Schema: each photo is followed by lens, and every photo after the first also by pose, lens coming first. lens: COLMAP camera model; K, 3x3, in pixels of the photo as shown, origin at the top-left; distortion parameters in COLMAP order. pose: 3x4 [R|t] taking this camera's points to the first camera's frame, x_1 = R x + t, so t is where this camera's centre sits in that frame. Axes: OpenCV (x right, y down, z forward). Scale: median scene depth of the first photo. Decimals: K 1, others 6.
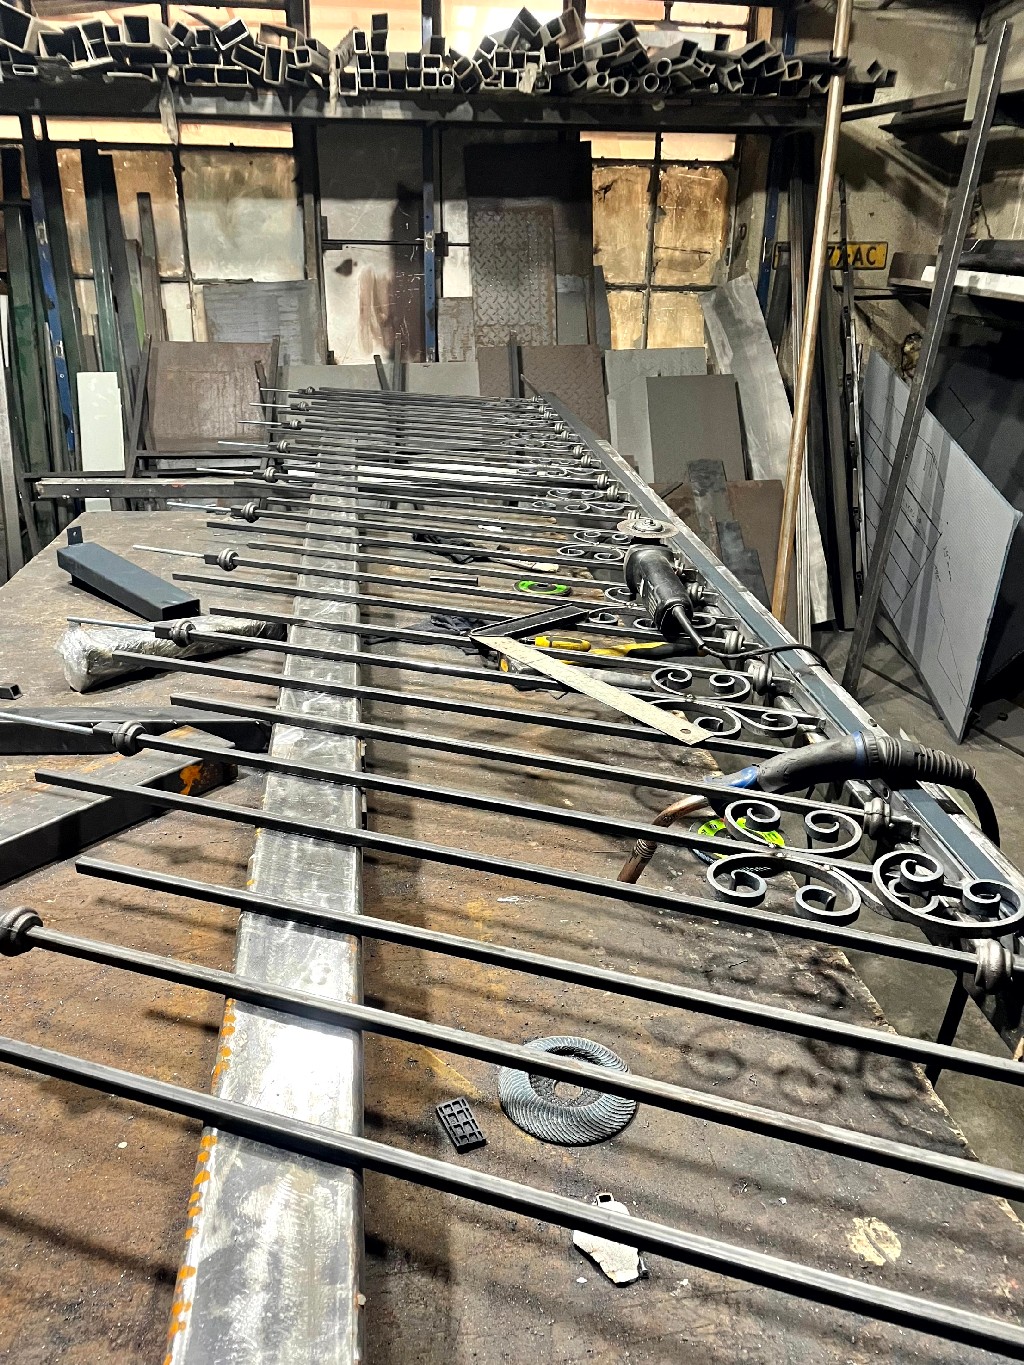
lens RADIAL K [[1026.5, 0, 508.7], [0, 1026.5, 676.3], [0, 0, 1]] dist [0.086936, -0.111080]
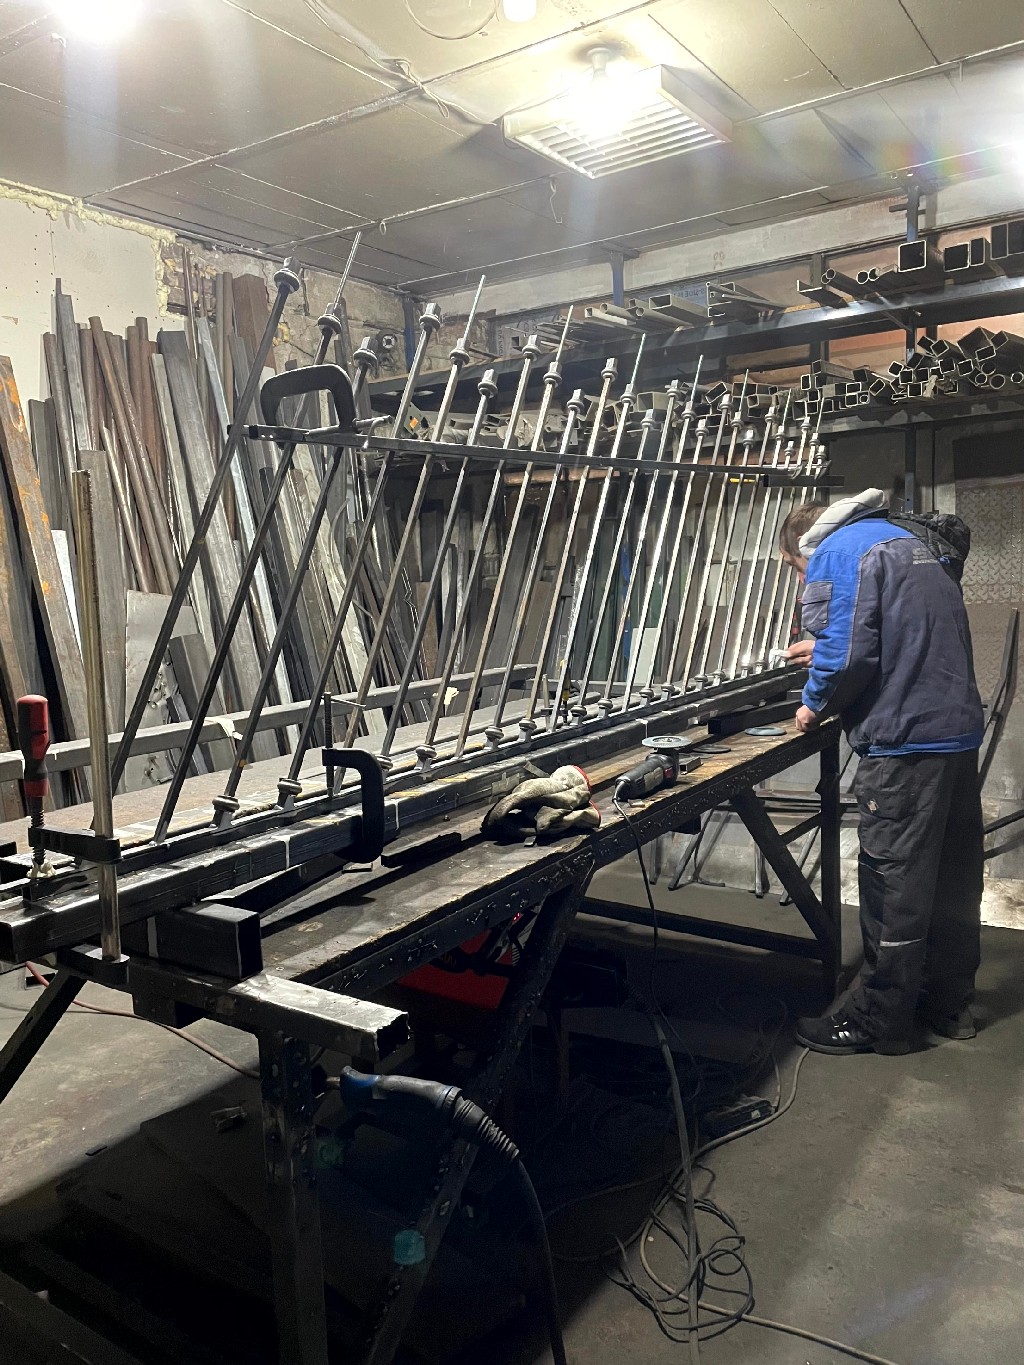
lens RADIAL K [[1026.5, 0, 508.7], [0, 1026.5, 676.3], [0, 0, 1]] dist [0.086936, -0.111080]
pose [[0.749098, 0.026346, -0.661936, 0.347523], [-0.206168, 0.958859, -0.195152, 0.065839], [0.629561, 0.282658, 0.723711, -0.067802]]
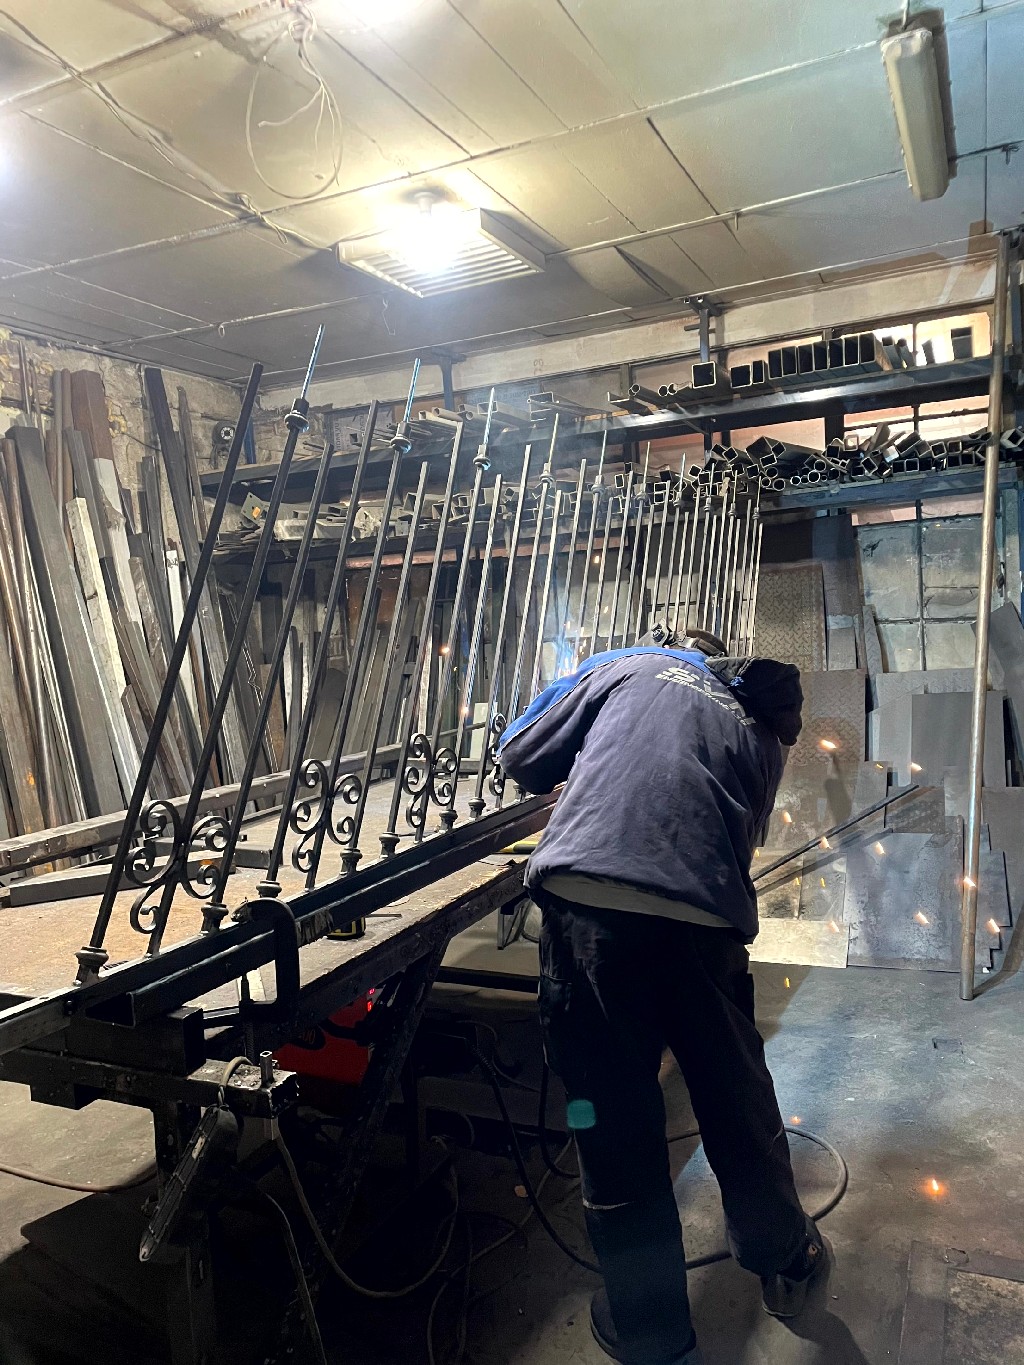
lens RADIAL K [[1026.5, 0, 508.7], [0, 1026.5, 676.3], [0, 0, 1]] dist [0.086936, -0.111080]
pose [[0.842093, -0.039584, -0.537878, 0.378524], [-0.137278, 0.948724, -0.284740, 0.070038], [0.521569, 0.313617, 0.793480, -0.117265]]
